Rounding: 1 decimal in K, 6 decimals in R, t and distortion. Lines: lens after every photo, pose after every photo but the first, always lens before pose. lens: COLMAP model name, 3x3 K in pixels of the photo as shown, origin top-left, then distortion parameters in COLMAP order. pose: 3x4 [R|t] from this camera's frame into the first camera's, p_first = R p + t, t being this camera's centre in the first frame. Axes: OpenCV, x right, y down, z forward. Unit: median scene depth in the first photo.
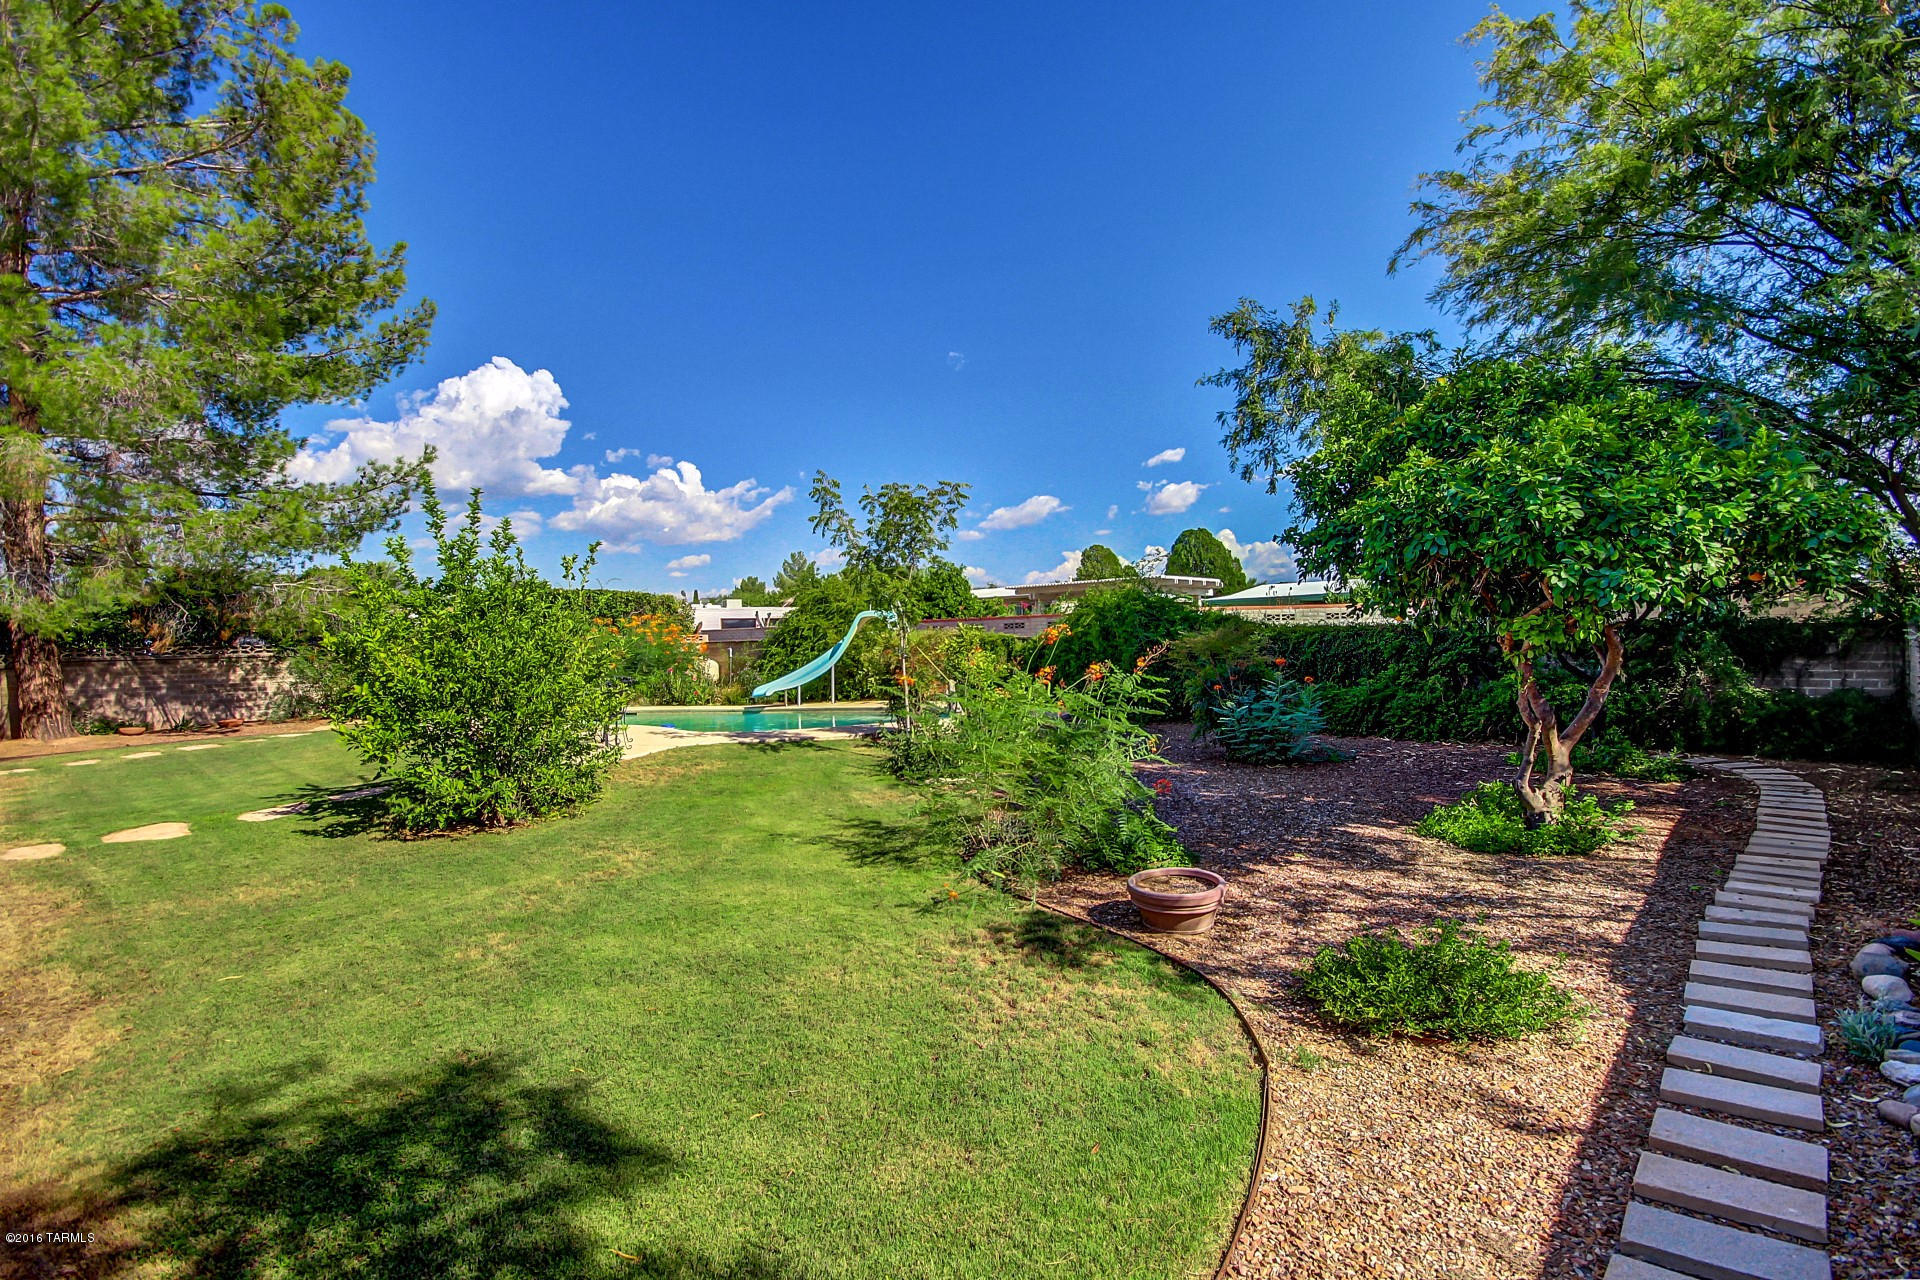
lens RADIAL K [[930.2, 0, 948.2], [0, 930.2, 648.8], [0, 0, 1]] dist [0.005329, -0.008395]
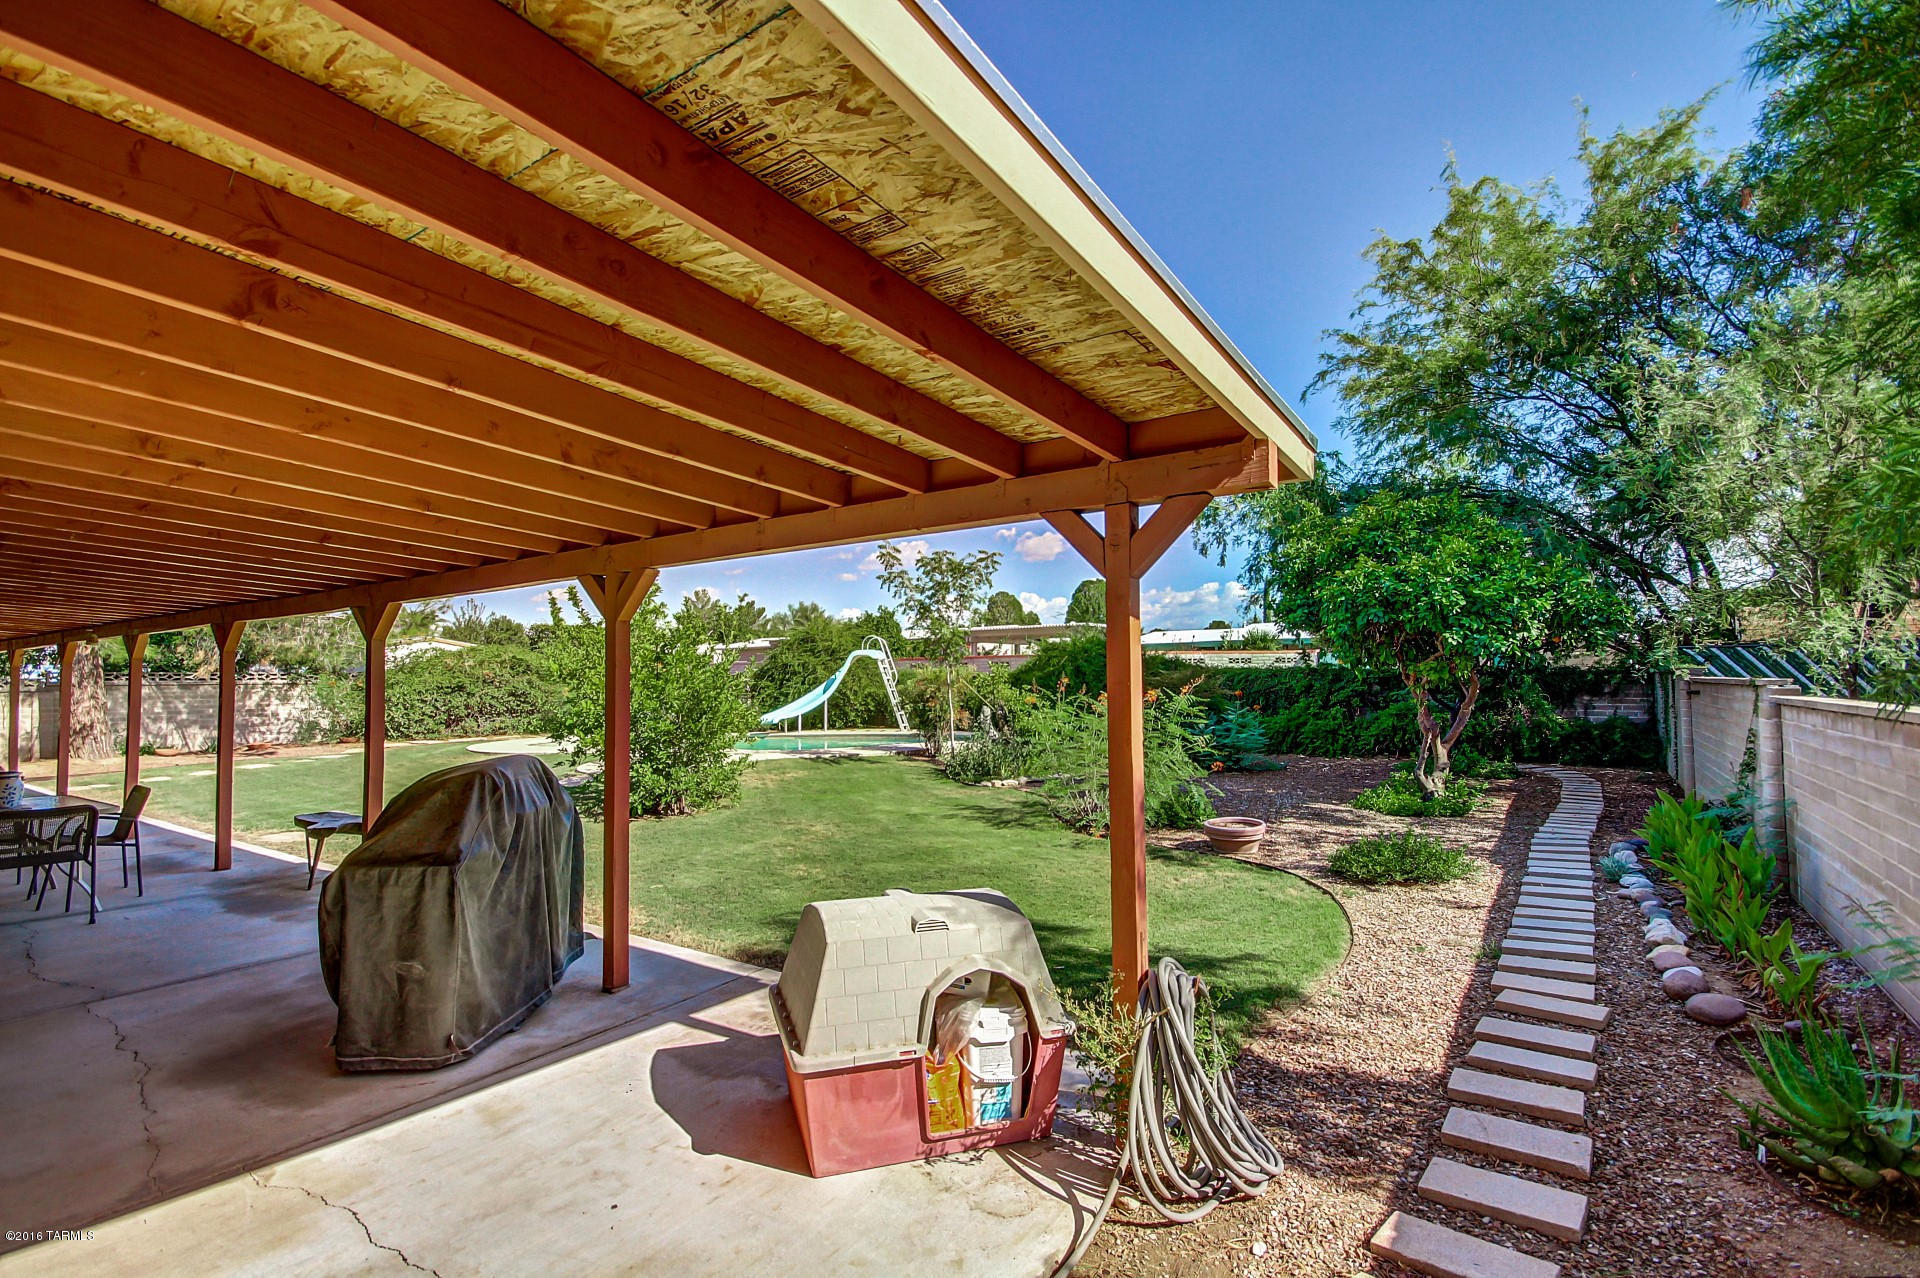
lens RADIAL K [[920.4, 0, 964.1], [0, 920.4, 643.3], [0, 0, 1]] dist [0.001096, -0.000194]
pose [[0.989671, 0.017858, 0.142238, -0.221487], [-0.010783, 0.998673, -0.050351, 0.012216], [-0.142949, 0.048298, 0.988551, -0.254560]]
